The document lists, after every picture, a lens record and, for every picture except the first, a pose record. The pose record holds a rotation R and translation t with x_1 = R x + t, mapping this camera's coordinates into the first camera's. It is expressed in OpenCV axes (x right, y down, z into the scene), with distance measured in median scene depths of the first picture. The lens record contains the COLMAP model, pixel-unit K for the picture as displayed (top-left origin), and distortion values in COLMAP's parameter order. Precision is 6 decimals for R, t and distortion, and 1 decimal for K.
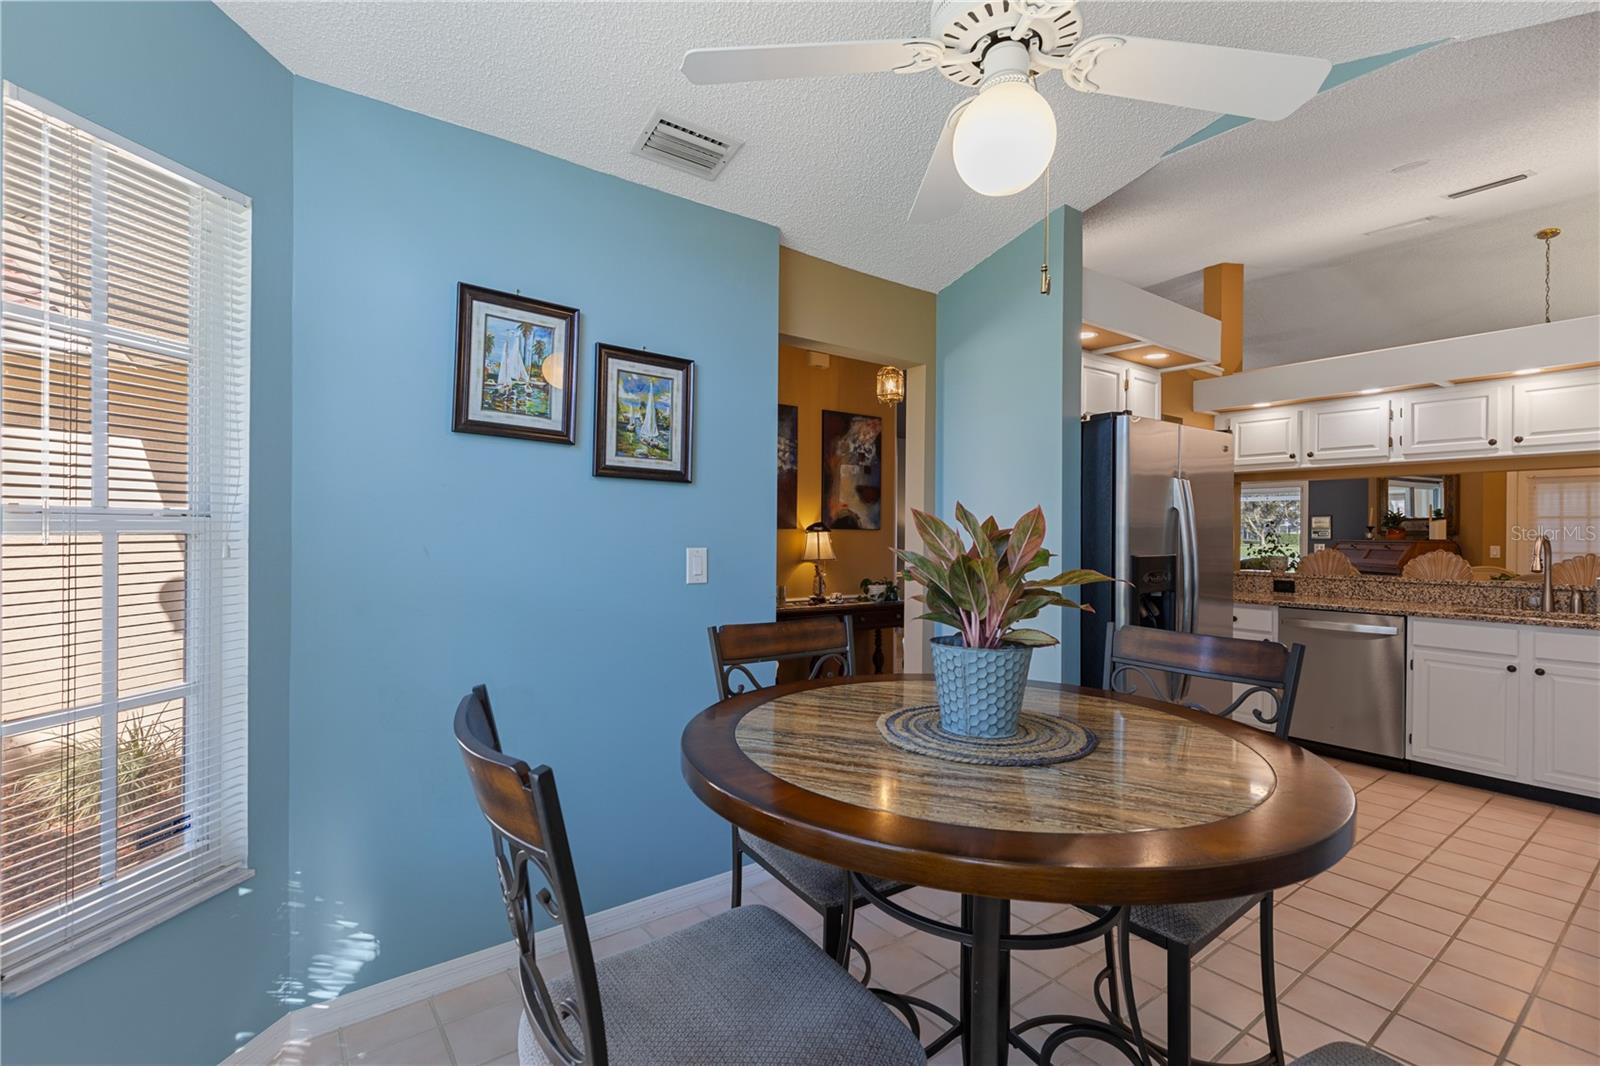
lens RADIAL K [[716.2, 0, 800.6], [0, 716.2, 532.4], [0, 0, 1]] dist [0.007088, -0.002461]
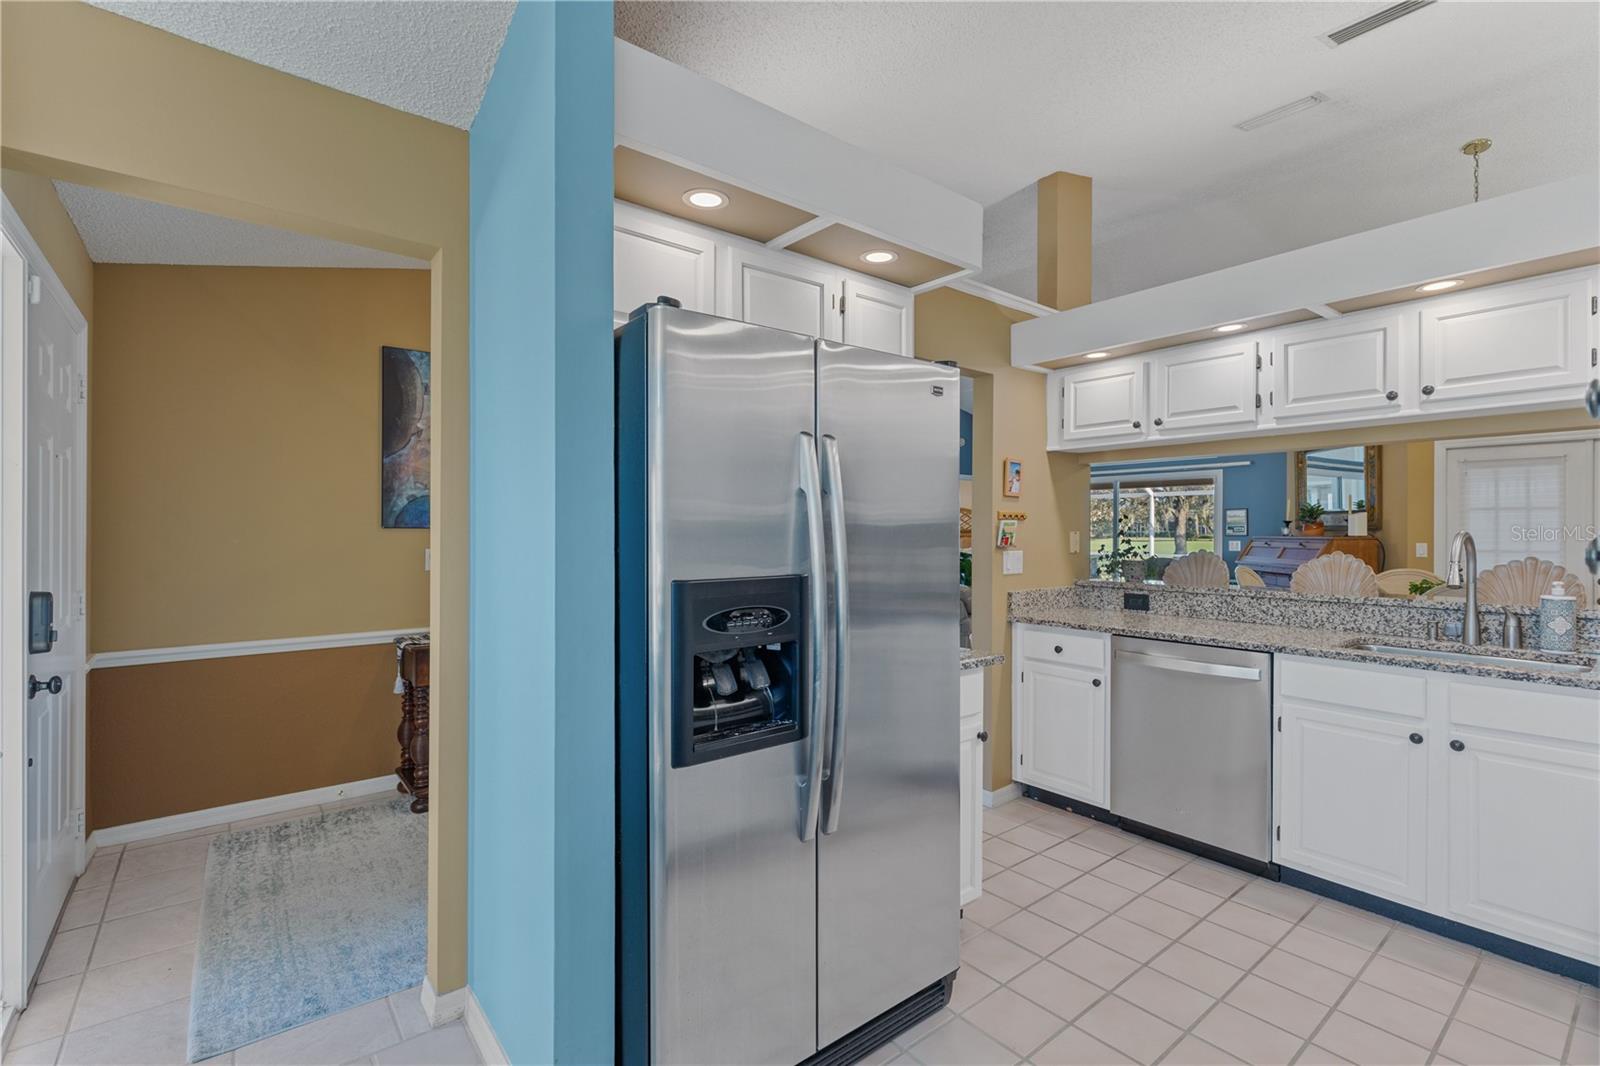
lens RADIAL K [[716.2, 0, 799.7], [0, 716.2, 530.5], [0, 0, 1]] dist [0.007088, -0.002461]
pose [[0.999221, -0.006640, 0.038893, 0.341986], [0.006617, 0.999978, 0.000712, -0.002241], [-0.038897, -0.000454, 0.999243, 0.312410]]
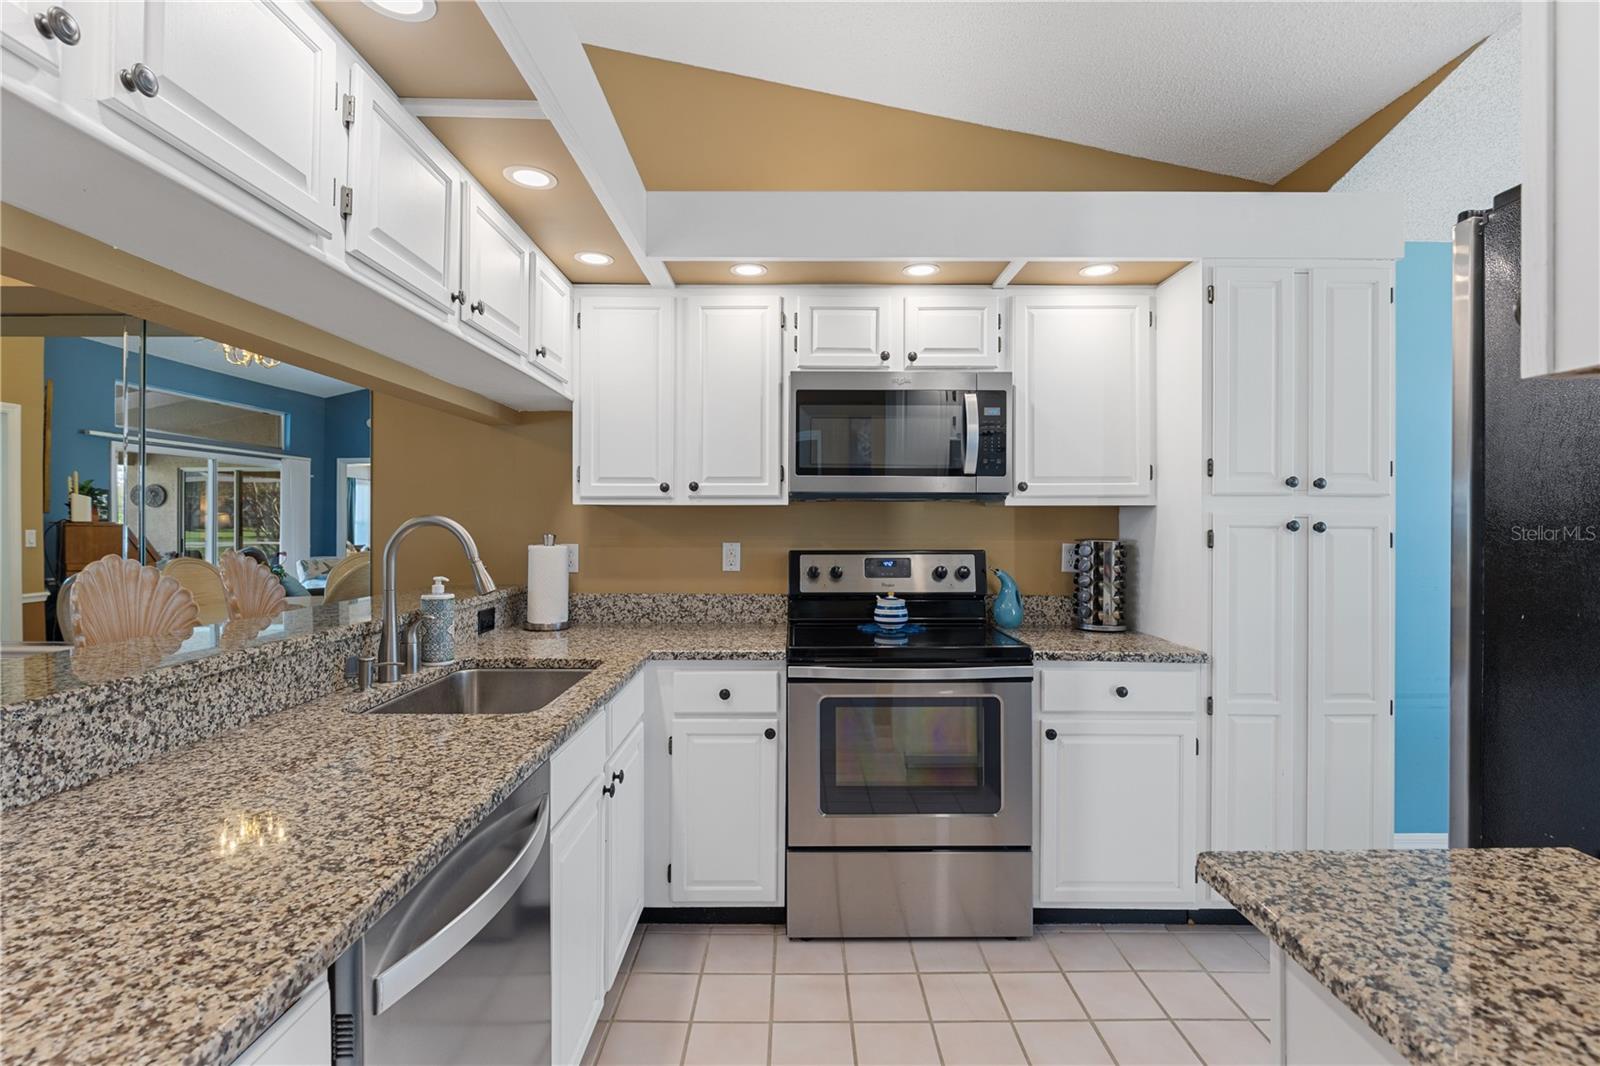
lens RADIAL K [[753.3, 0, 793.4], [0, 753.3, 522.0], [0, 0, 1]] dist [-0.003133, -0.000413]
pose [[-0.801198, -0.012921, 0.598259, 0.491006], [-0.011942, 0.999913, 0.005603, 0.001780], [-0.598280, -0.002655, -0.801283, 1.126639]]
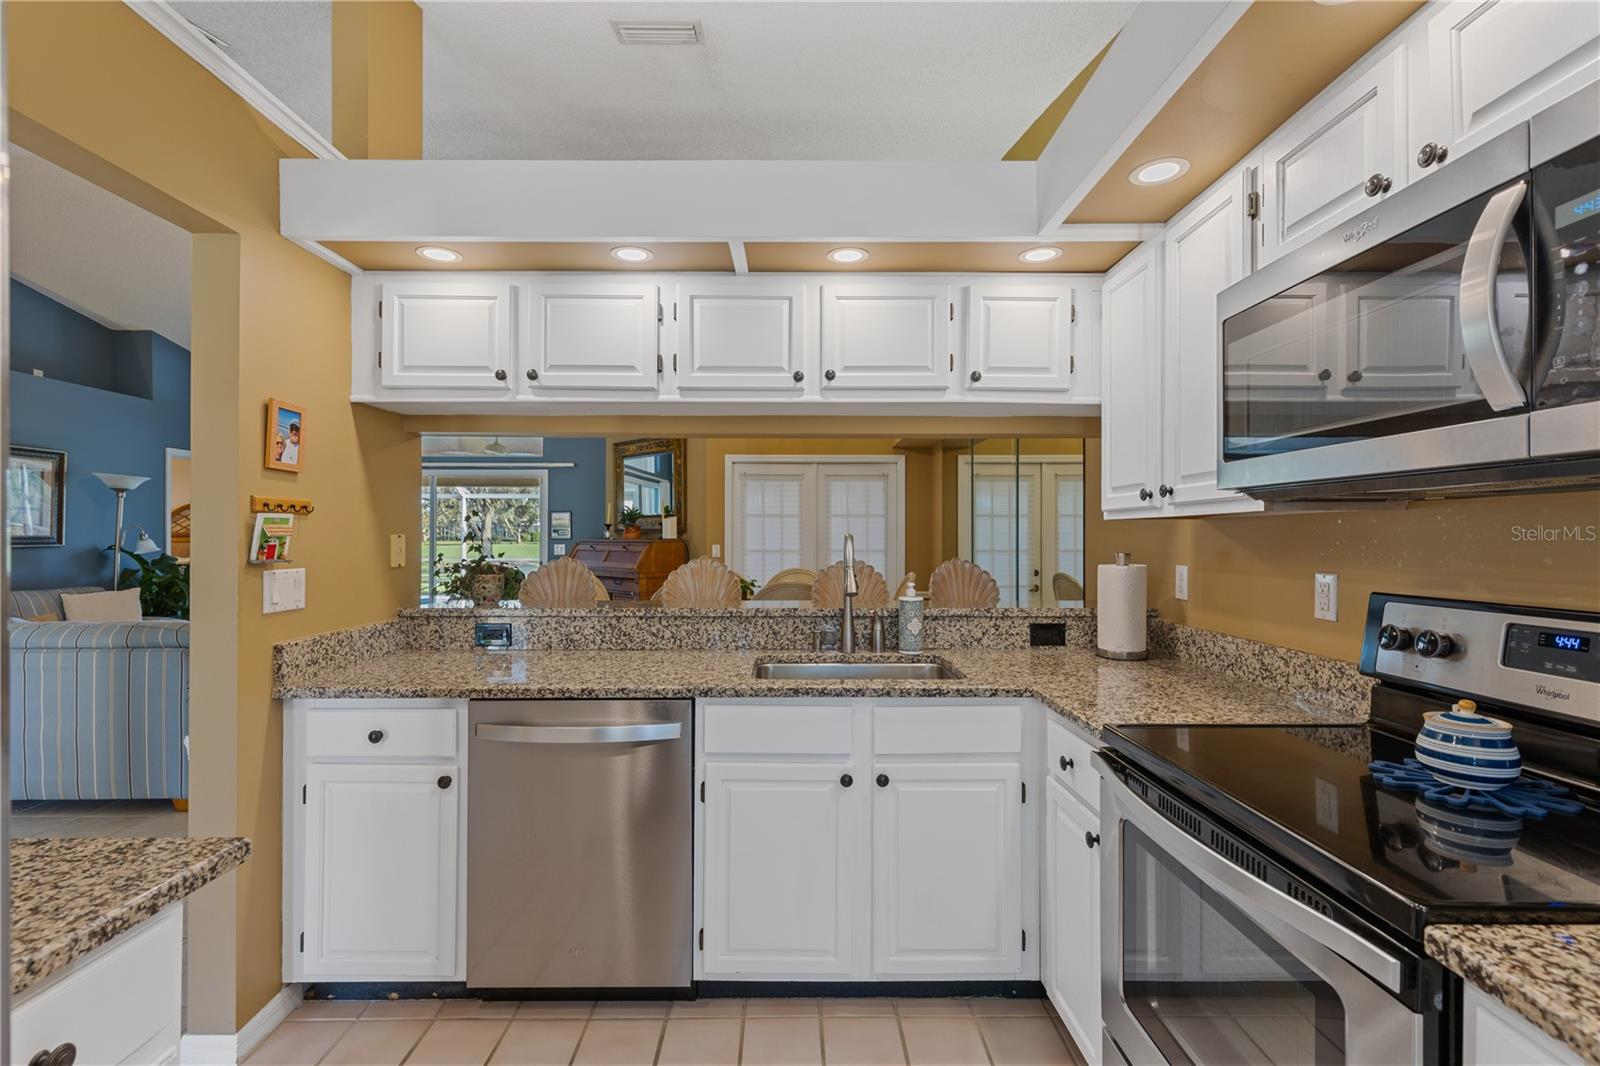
lens RADIAL K [[716.2, 0, 793.4], [0, 716.2, 534.4], [0, 0, 1]] dist [0.007088, -0.002461]
pose [[0.593152, -0.007218, 0.805058, 0.444347], [0.004018, 0.999974, 0.006005, -0.000259], [-0.805080, -0.000327, 0.593166, 0.597595]]
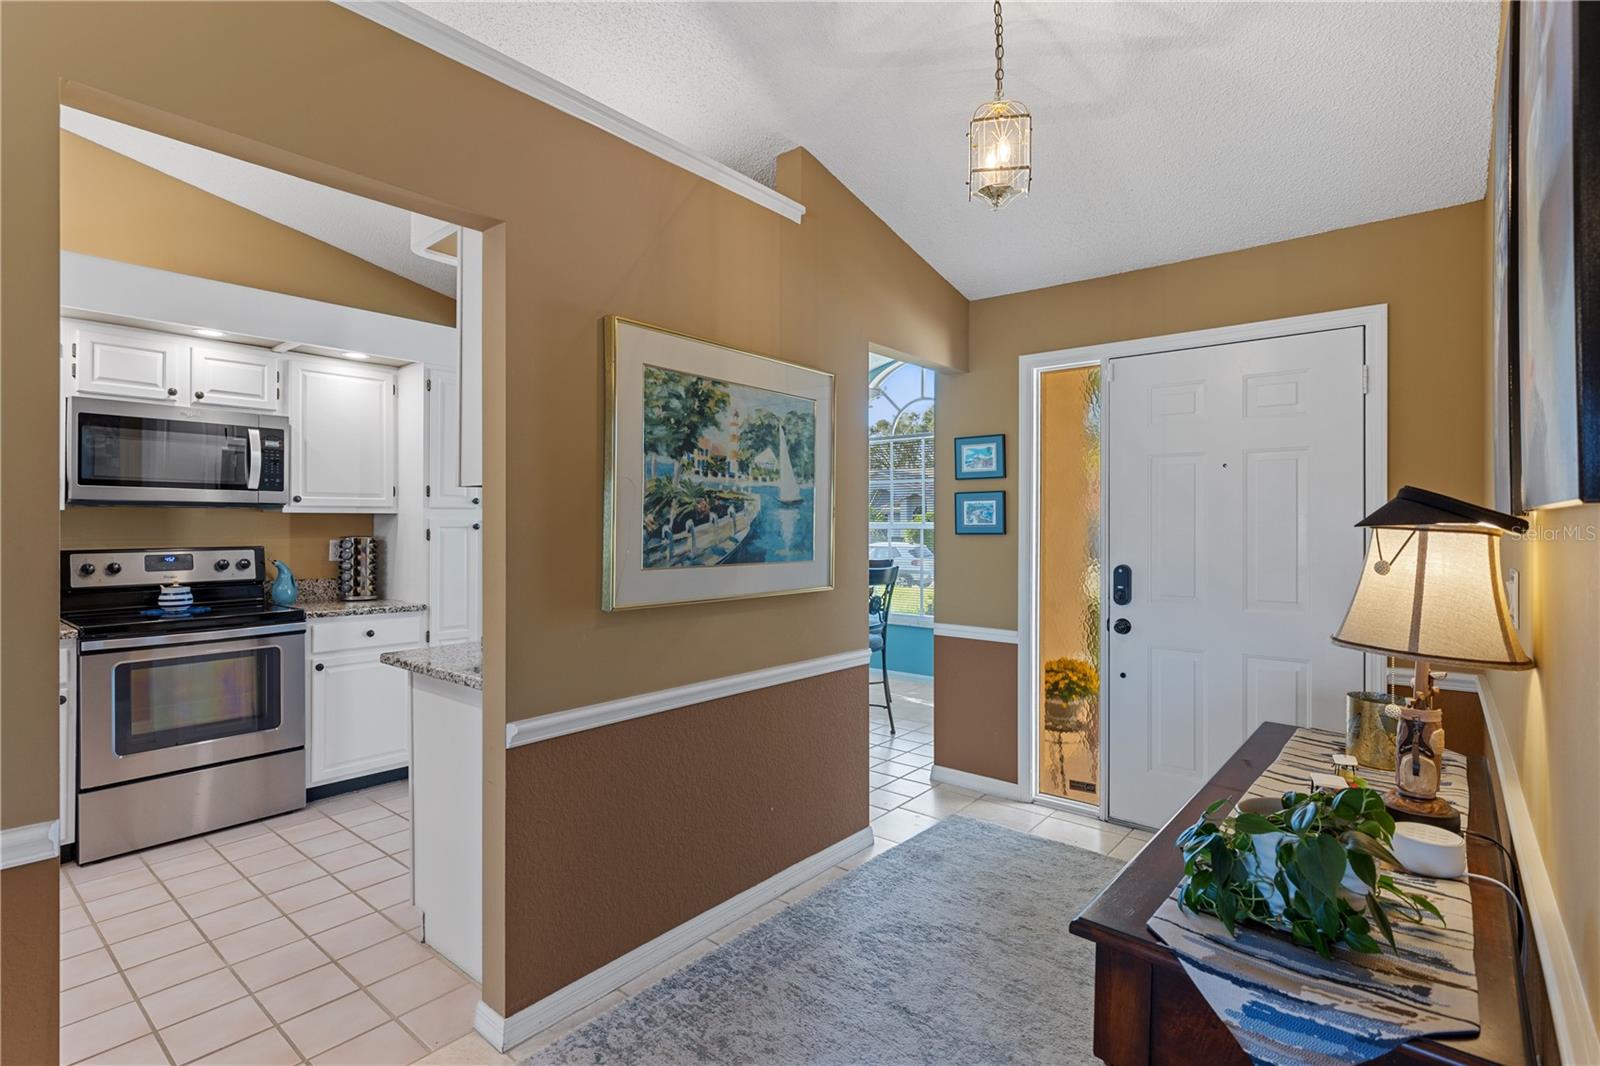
lens RADIAL K [[753.3, 0, 791.6], [0, 753.3, 520.6], [0, 0, 1]] dist [-0.003133, -0.000413]
pose [[-0.970450, -0.012702, -0.240968, 0.368739], [-0.010659, 0.999895, -0.009781, 0.000928], [0.241067, -0.006923, -0.970484, 1.490215]]
